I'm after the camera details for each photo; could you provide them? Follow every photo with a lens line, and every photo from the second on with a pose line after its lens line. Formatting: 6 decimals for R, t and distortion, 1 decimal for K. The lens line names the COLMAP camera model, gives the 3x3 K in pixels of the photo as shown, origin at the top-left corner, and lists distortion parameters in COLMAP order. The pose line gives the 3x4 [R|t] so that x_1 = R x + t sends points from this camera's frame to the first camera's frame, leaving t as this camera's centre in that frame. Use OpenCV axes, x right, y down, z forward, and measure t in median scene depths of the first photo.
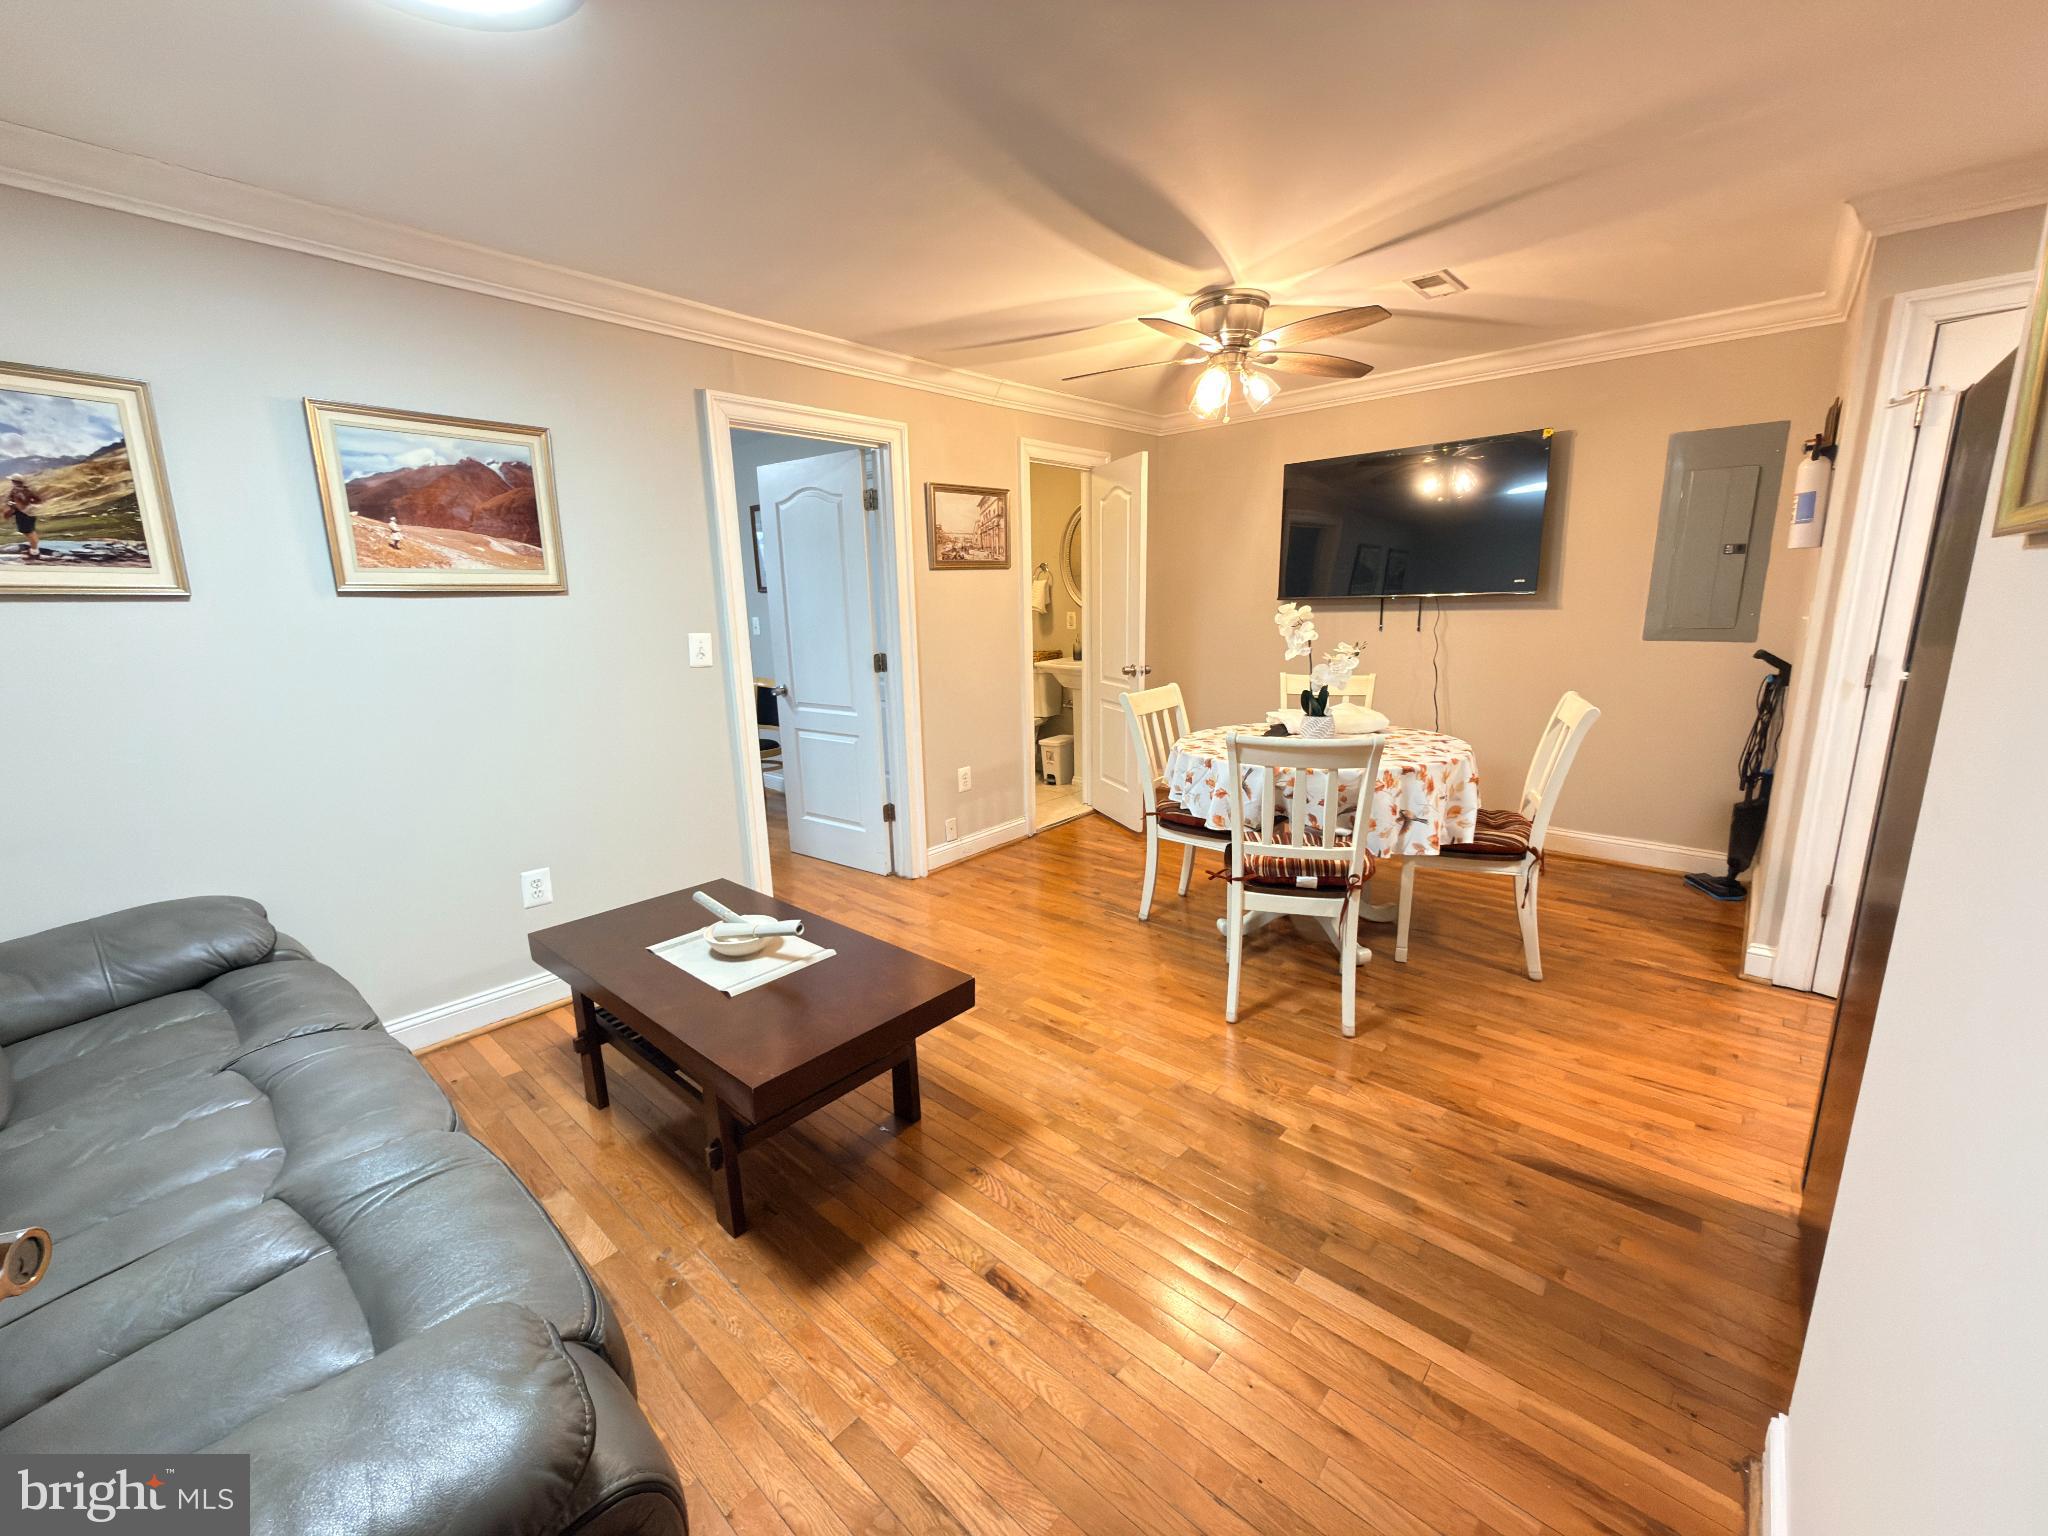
lens RADIAL K [[815.0, 0, 1026.8], [0, 815.0, 771.8], [0, 0, 1]] dist [-0.001221, -0.000188]
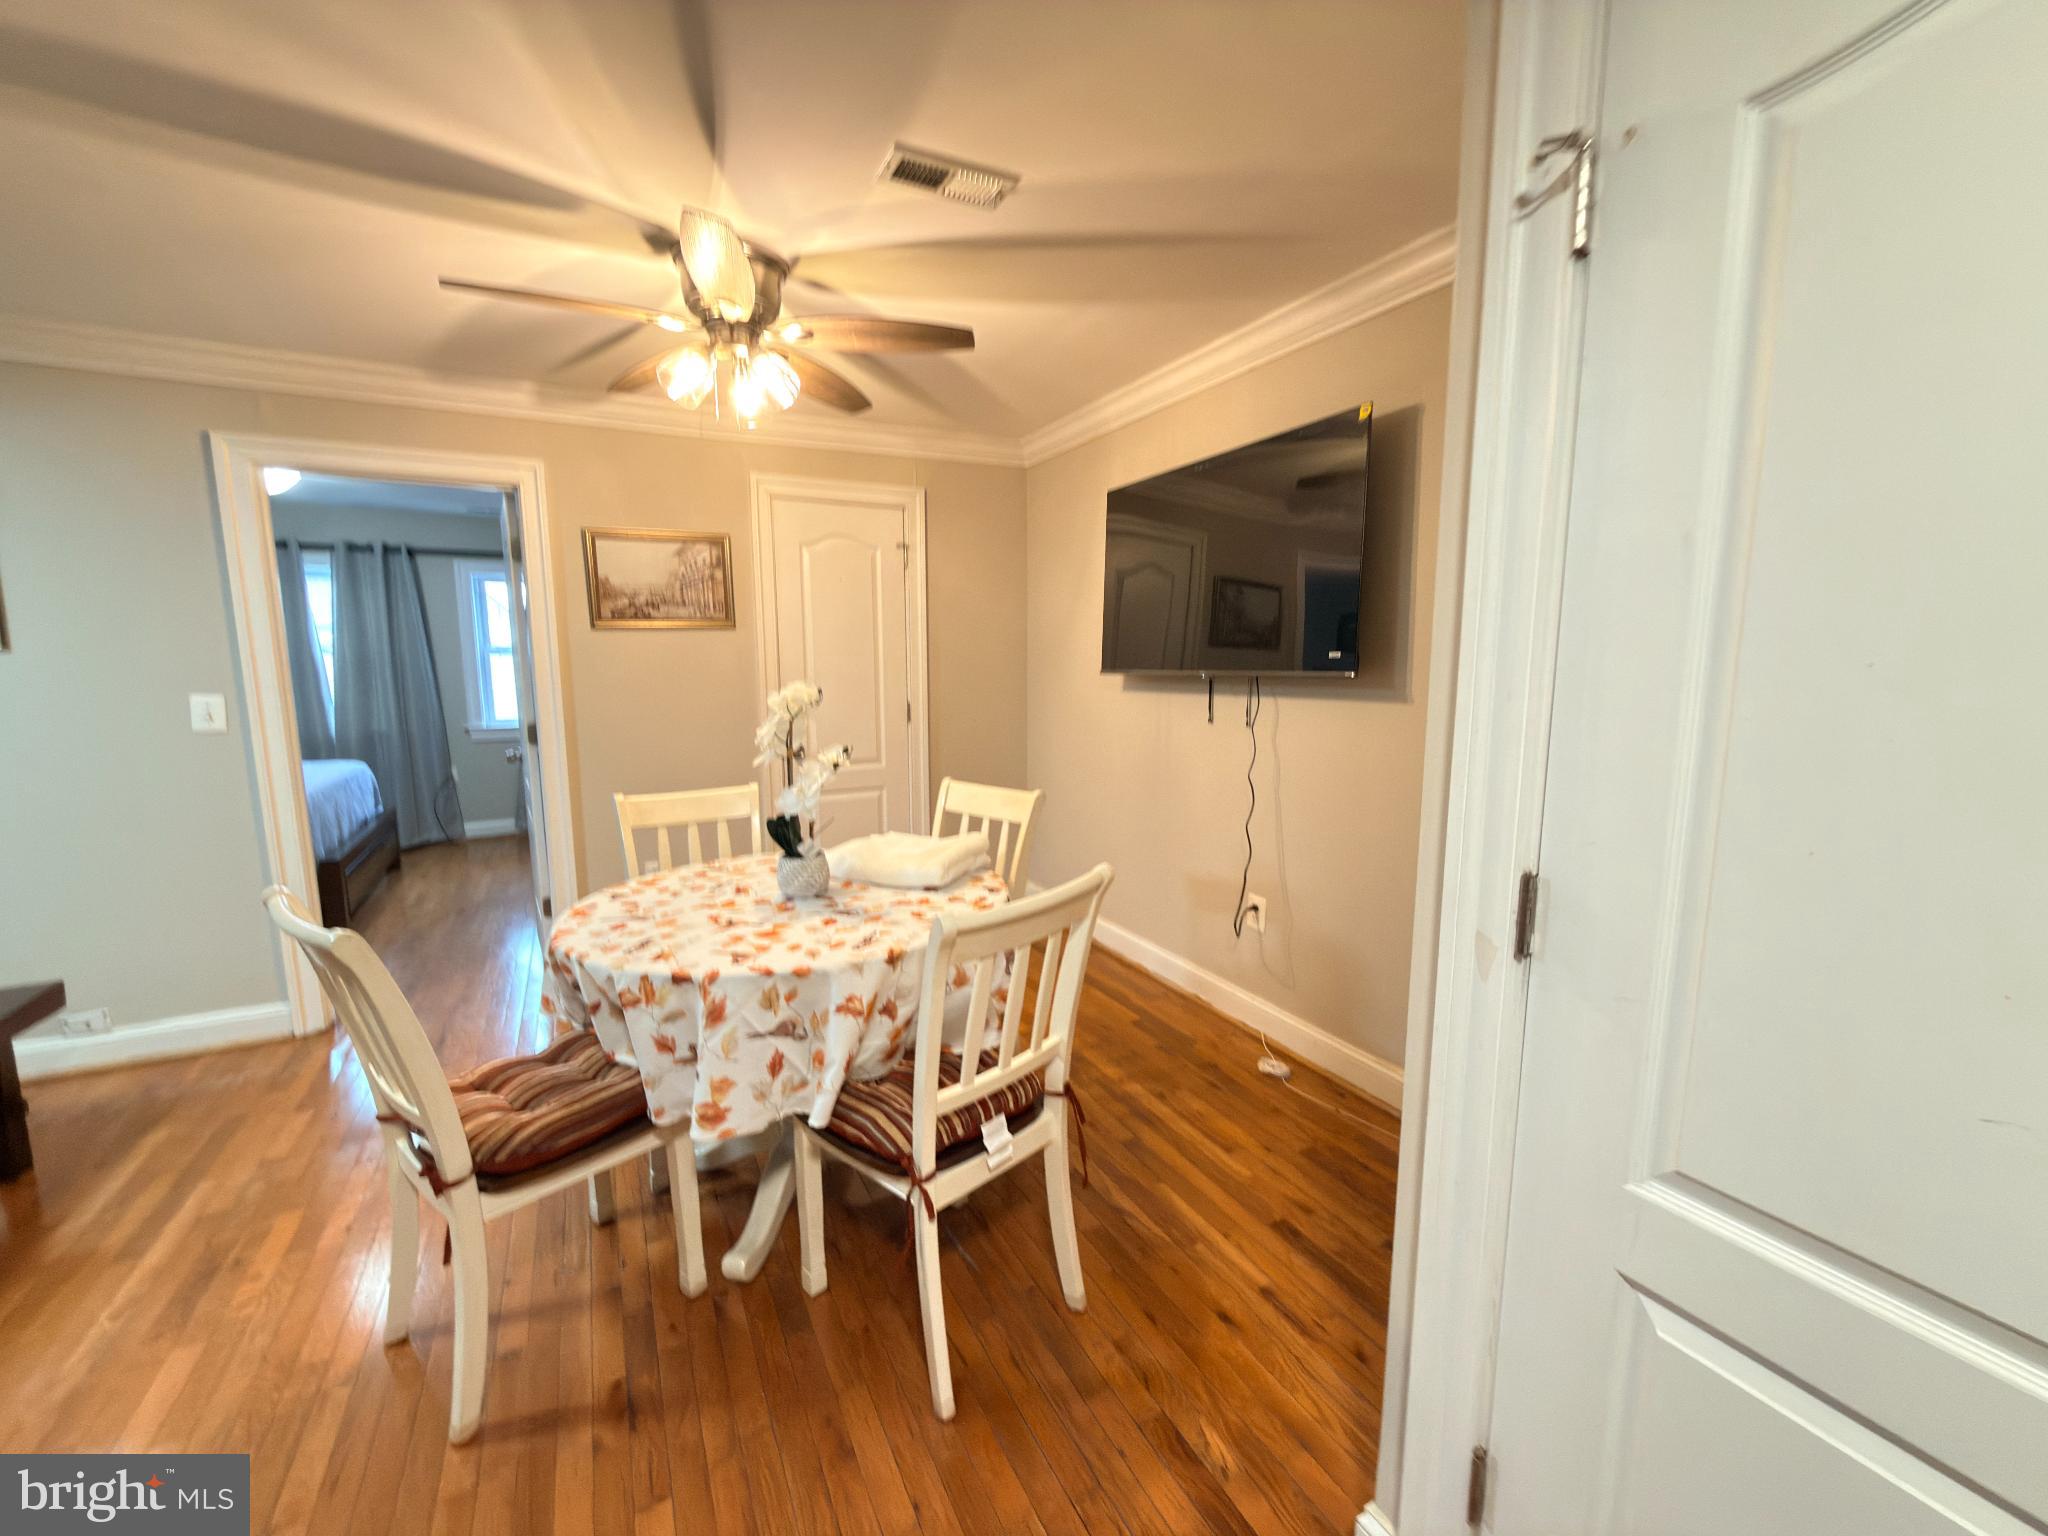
lens RADIAL K [[815.0, 0, 1024.8], [0, 815.0, 766.1], [0, 0, 1]] dist [-0.001221, -0.000188]
pose [[0.937716, 0.065347, -0.341202, 0.628493], [-0.091985, 0.993799, -0.062466, -0.097497], [0.335004, 0.089960, 0.937912, 0.380296]]
